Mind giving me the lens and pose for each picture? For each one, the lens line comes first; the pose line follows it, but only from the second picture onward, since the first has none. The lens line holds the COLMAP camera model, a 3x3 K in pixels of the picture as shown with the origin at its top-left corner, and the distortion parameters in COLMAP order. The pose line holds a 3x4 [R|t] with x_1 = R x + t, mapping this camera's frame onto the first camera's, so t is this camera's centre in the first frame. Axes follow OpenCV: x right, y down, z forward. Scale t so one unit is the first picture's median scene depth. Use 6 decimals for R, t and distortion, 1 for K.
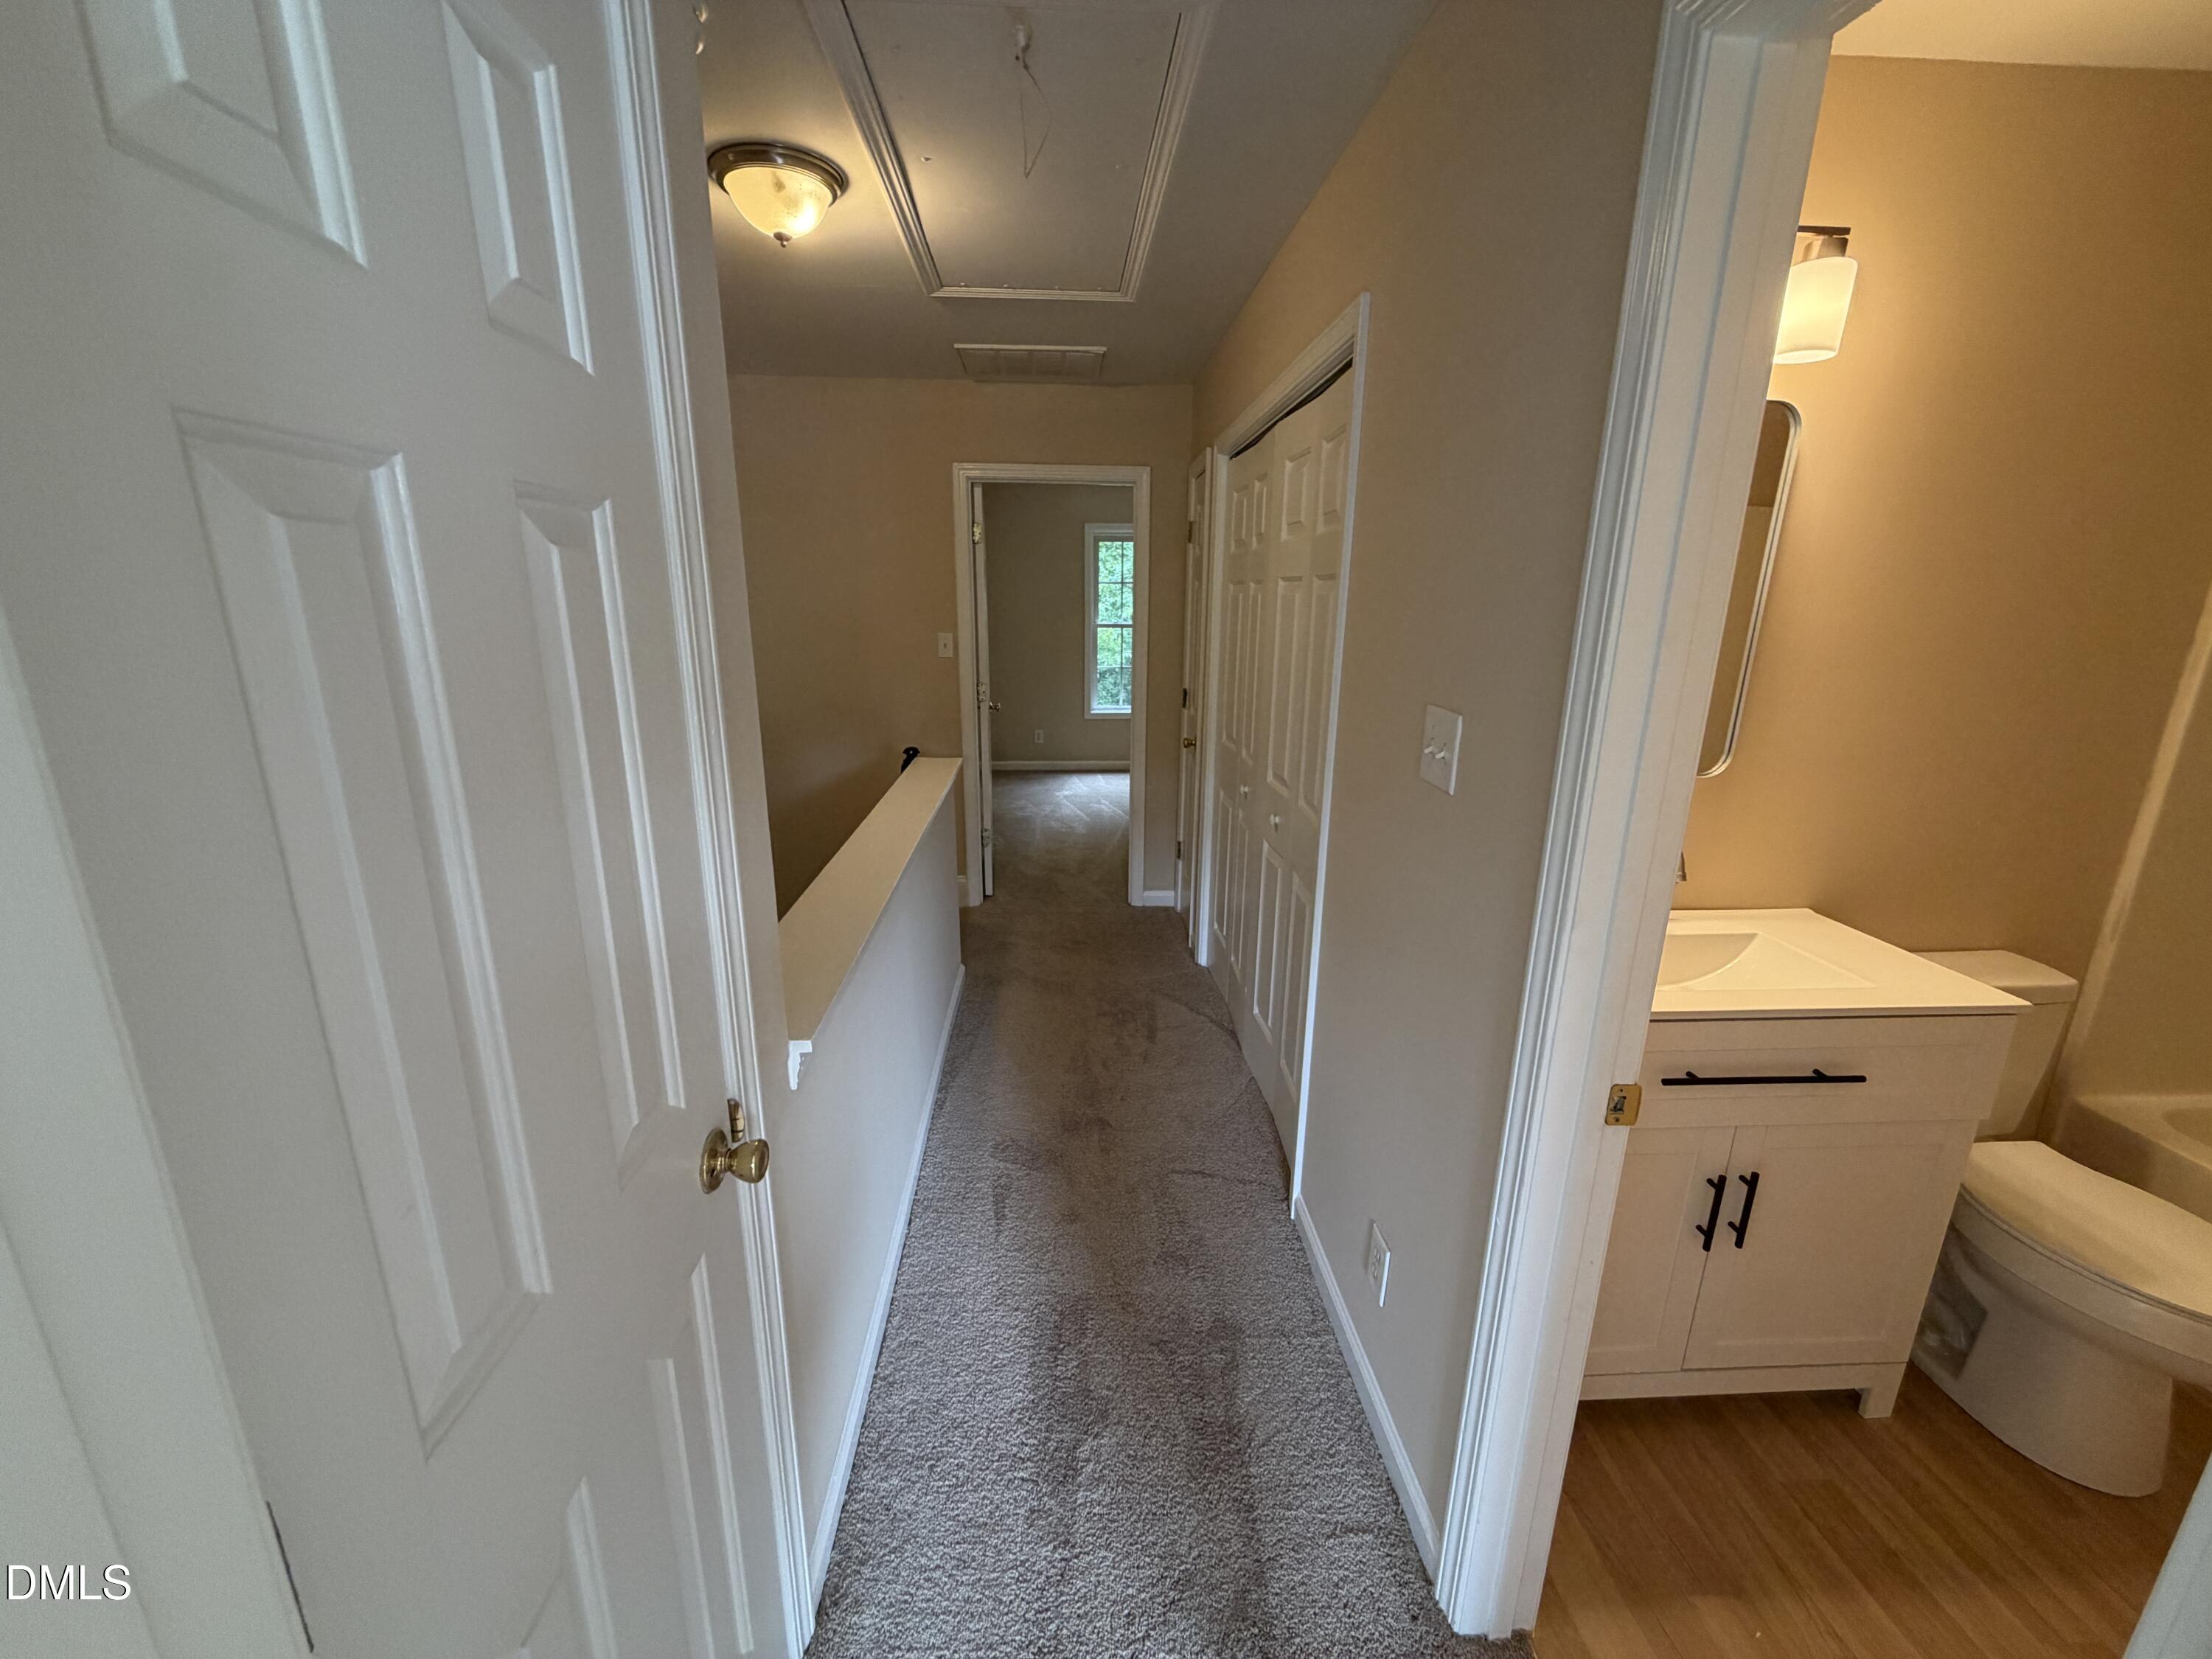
lens RADIAL K [[887.4, 0, 1102.7], [0, 887.4, 829.0], [0, 0, 1]] dist [-0.001064, -0.000554]
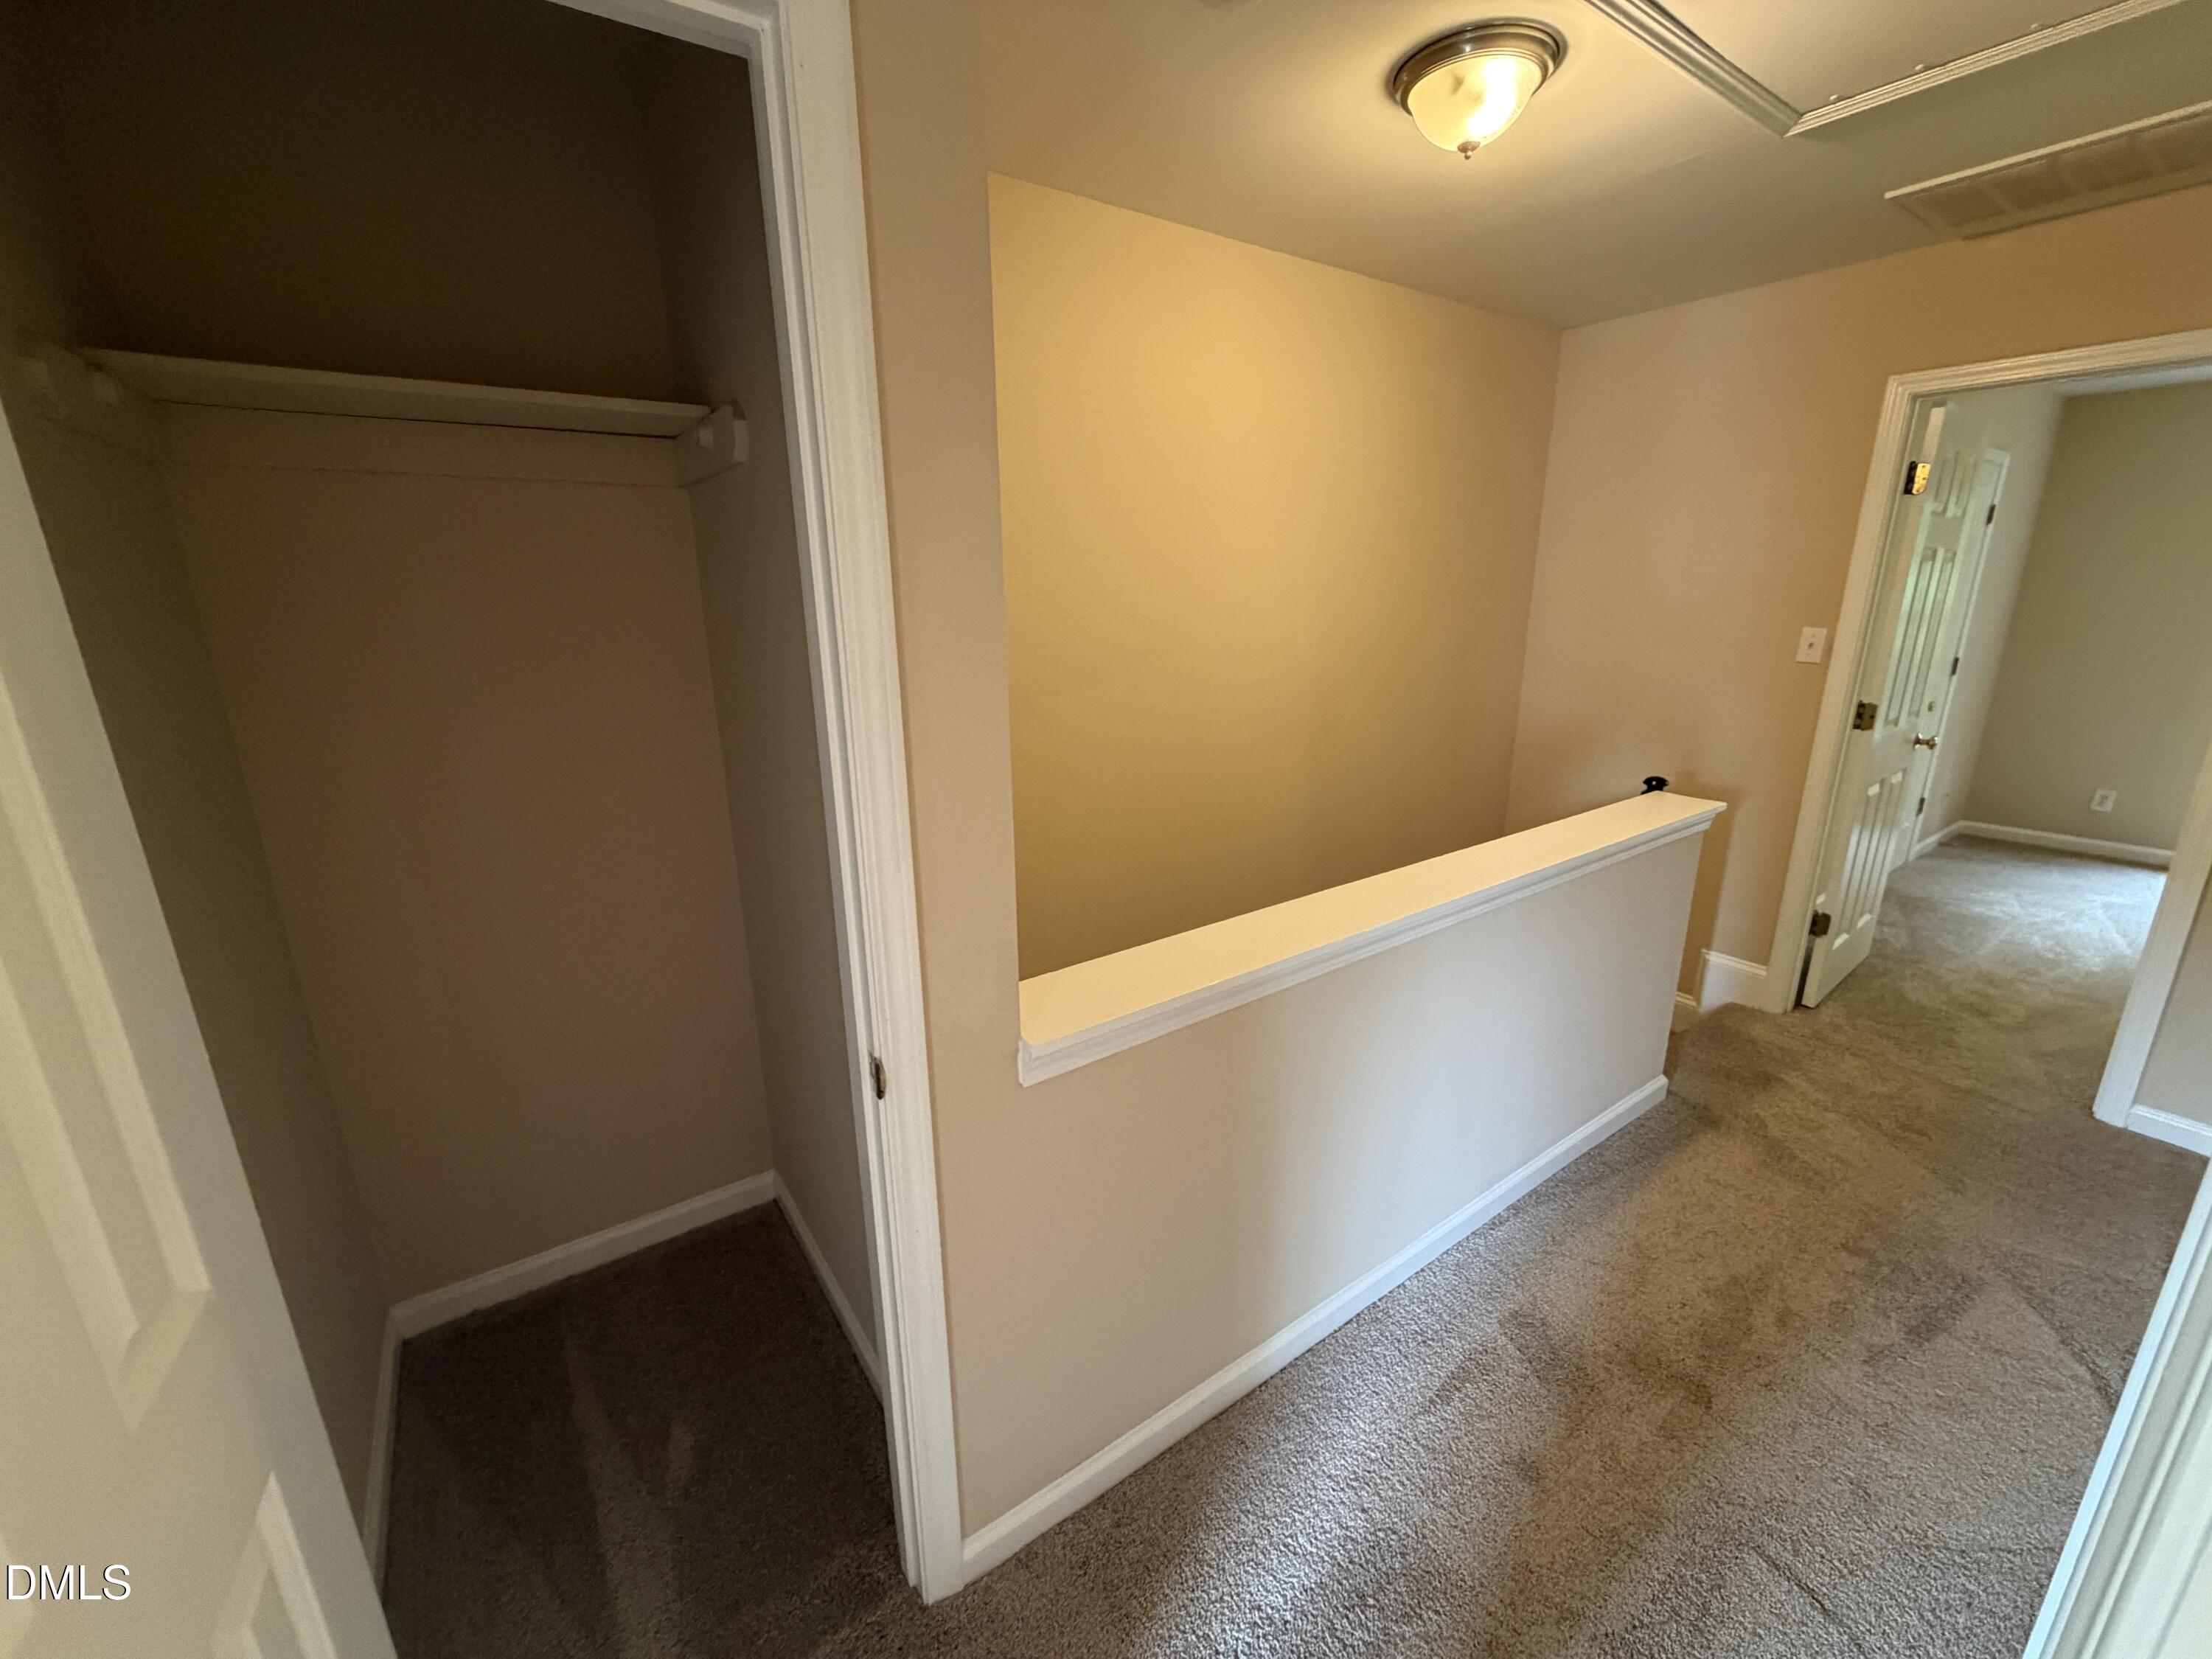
lens RADIAL K [[887.4, 0, 1102.7], [0, 887.4, 829.0], [0, 0, 1]] dist [-0.001064, -0.000554]
pose [[0.524883, 0.212228, -0.824292, 0.171631], [-0.200582, 0.971984, 0.122530, -0.046841], [0.827203, 0.101024, 0.552747, 0.195090]]
